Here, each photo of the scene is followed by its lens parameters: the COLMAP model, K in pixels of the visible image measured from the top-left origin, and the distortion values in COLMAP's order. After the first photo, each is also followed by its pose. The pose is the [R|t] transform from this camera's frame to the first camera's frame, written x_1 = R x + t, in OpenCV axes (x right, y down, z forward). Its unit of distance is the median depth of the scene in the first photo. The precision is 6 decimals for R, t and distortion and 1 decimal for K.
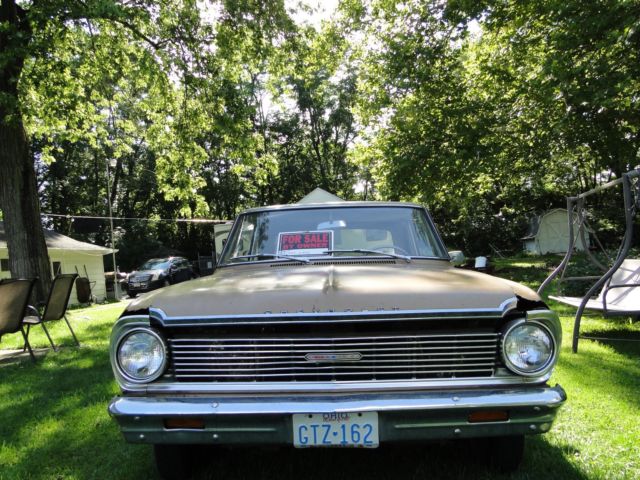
lens RADIAL K [[538.5, 0, 320.0], [0, 538.5, 240.0], [0, 0, 1]] dist [0.005045, -0.009752]
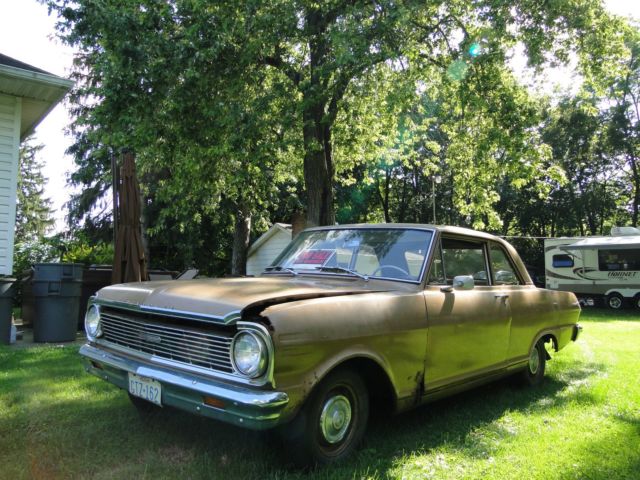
lens RADIAL K [[538.5, 0, 320.0], [0, 538.5, 240.0], [0, 0, 1]] dist [0.005045, -0.009752]
pose [[0.758571, 0.027894, -0.650993, 0.189101], [-0.041533, 0.999122, -0.005585, -0.007656], [0.650266, 0.031275, 0.759063, 0.029052]]
